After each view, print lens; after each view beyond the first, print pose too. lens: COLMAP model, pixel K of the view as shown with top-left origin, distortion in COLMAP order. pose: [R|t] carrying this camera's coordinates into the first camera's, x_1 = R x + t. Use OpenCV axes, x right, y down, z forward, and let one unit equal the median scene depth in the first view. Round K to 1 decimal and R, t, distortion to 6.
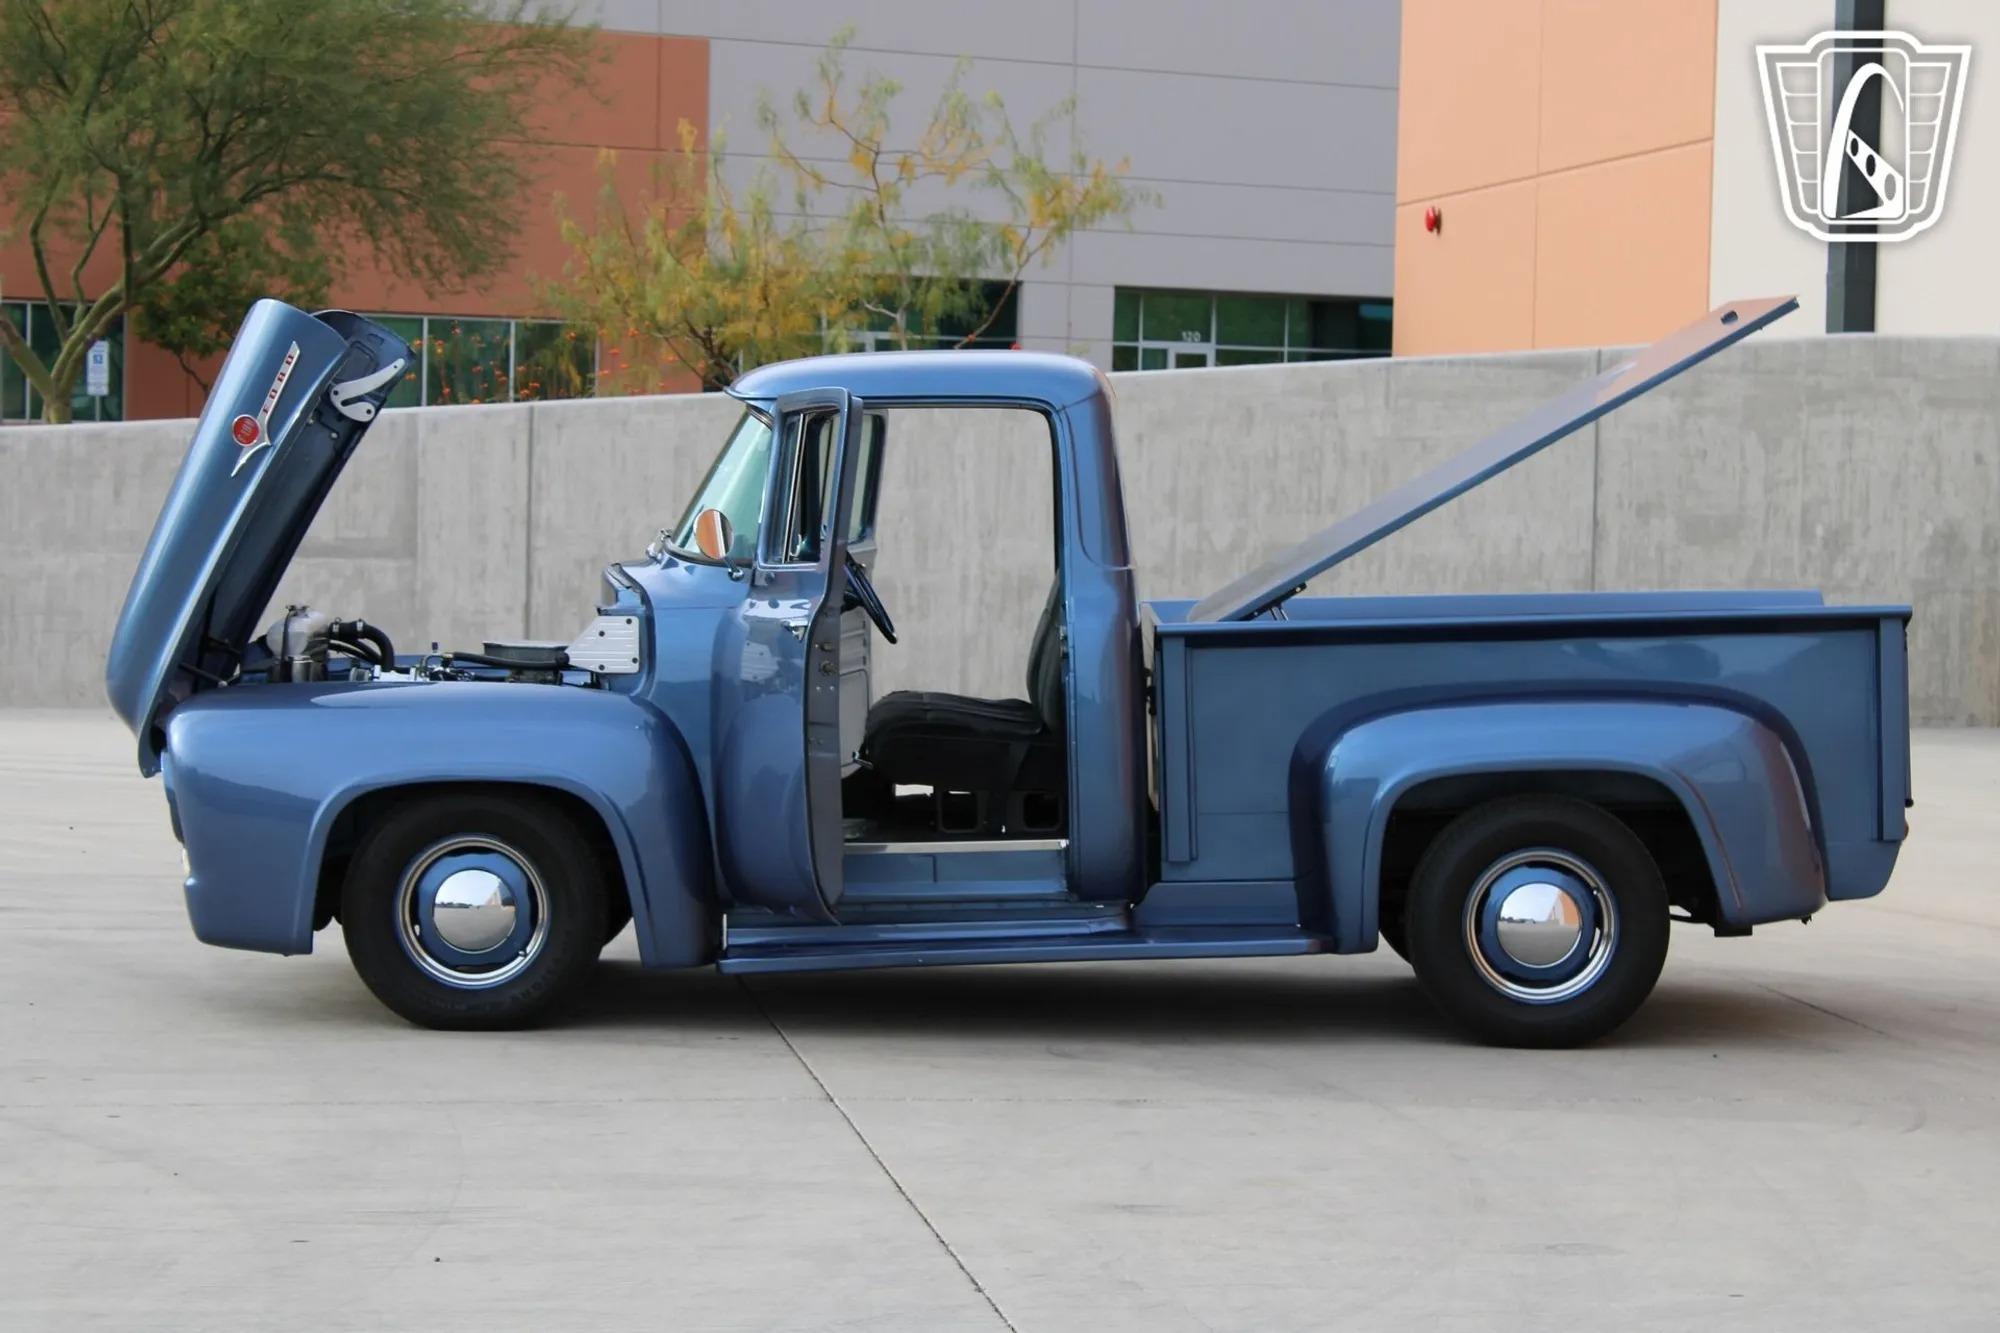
lens RADIAL K [[4676.9, 0, 1000.0], [0, 4676.9, 666.5], [0, 0, 1]] dist [0.076527, -0.079613]
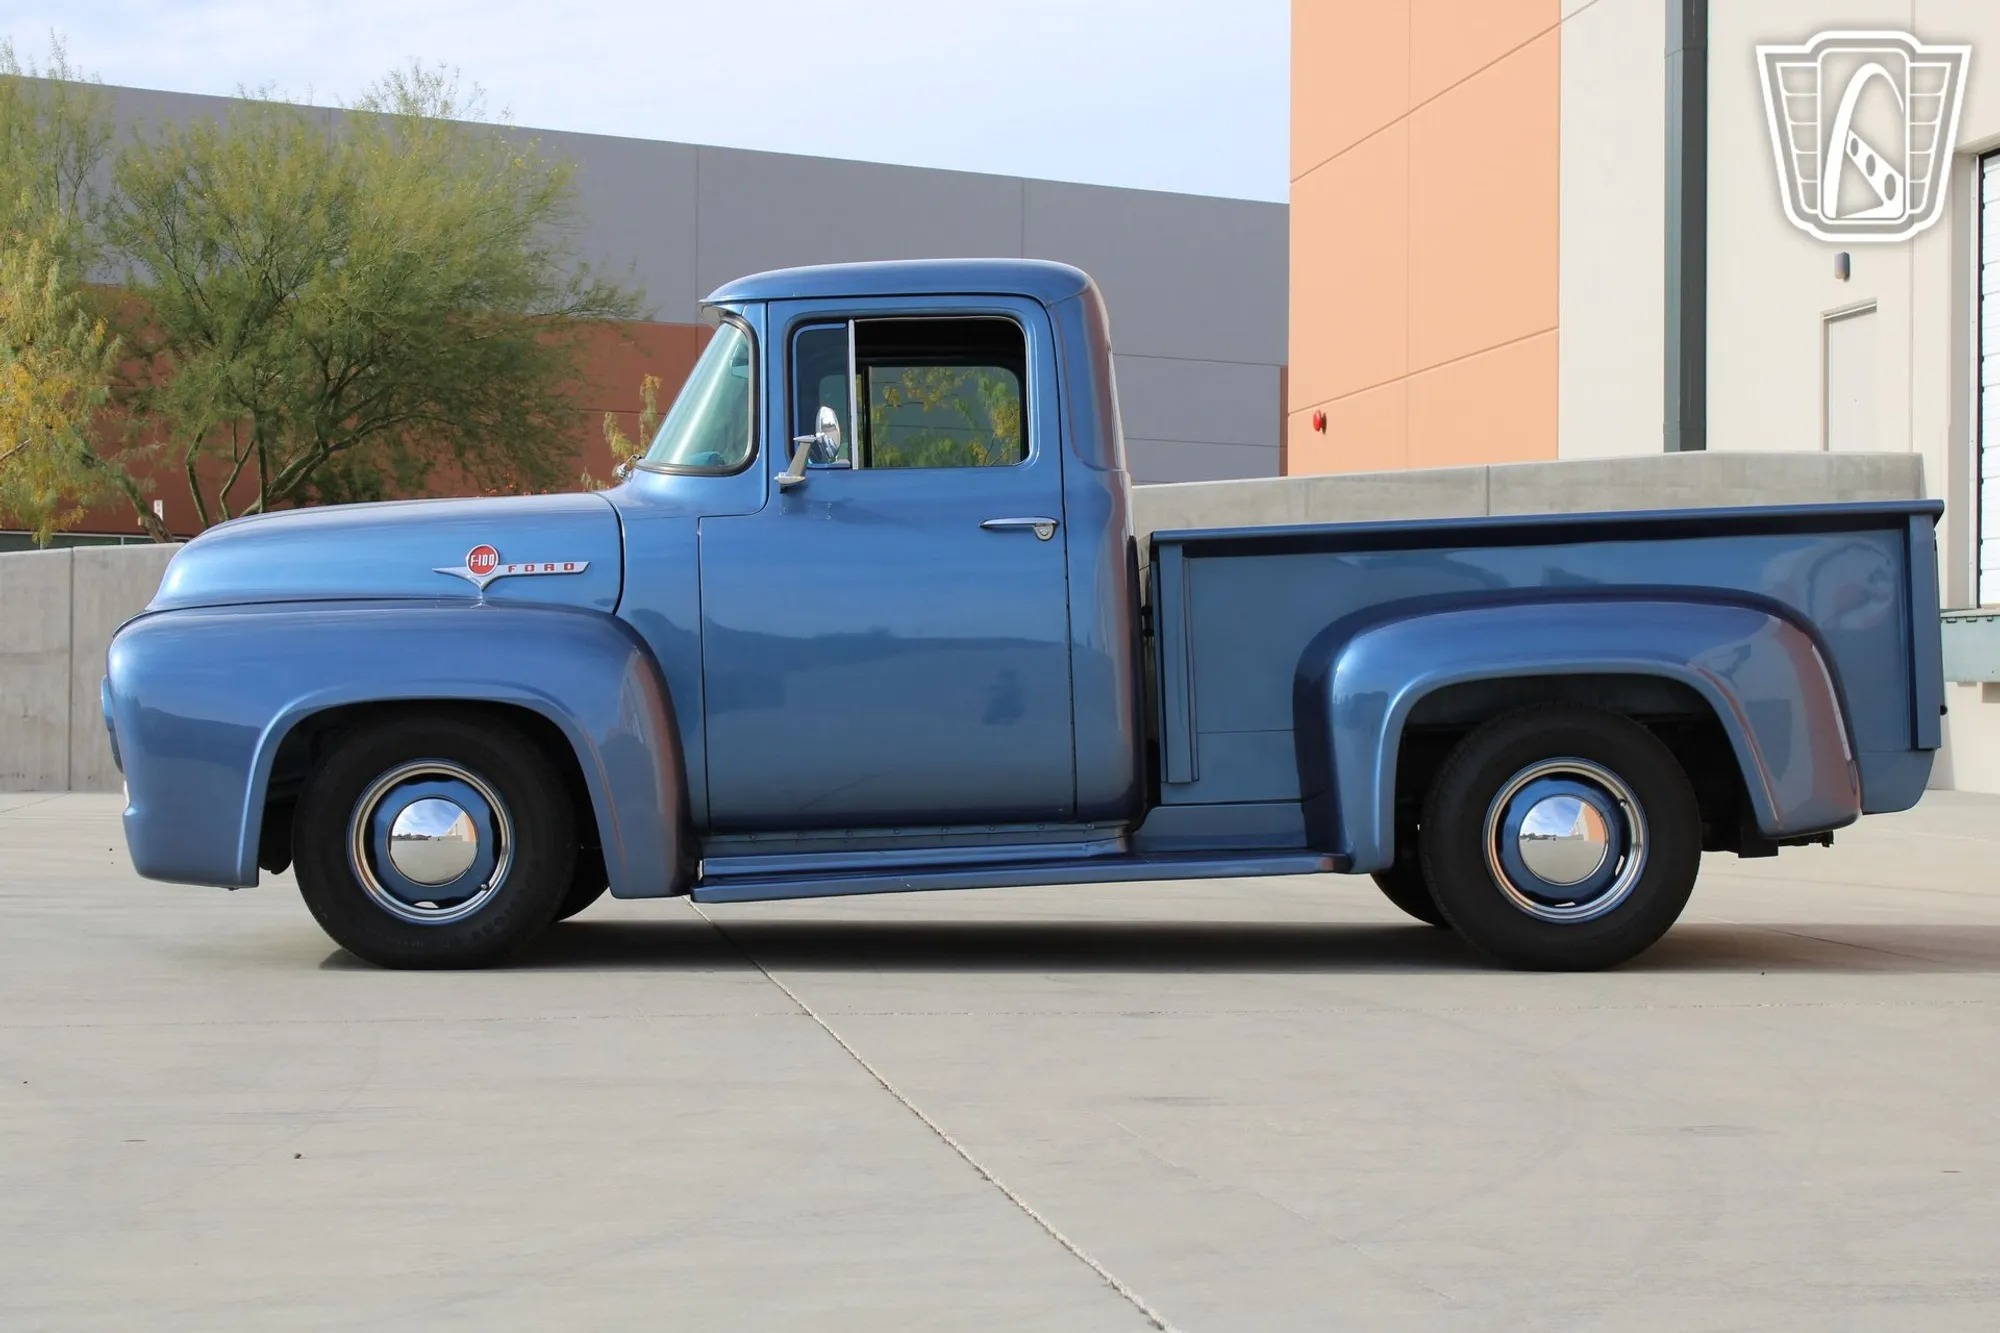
lens RADIAL K [[3332.4, 0, 1000.0], [0, 3332.4, 666.5], [0, 0, 1]] dist [0.001071, 0.157039]
pose [[0.999837, -0.013973, 0.011398, -0.005470], [0.014696, 0.997715, -0.065942, 0.061875], [-0.010450, 0.066099, 0.997758, 0.323329]]
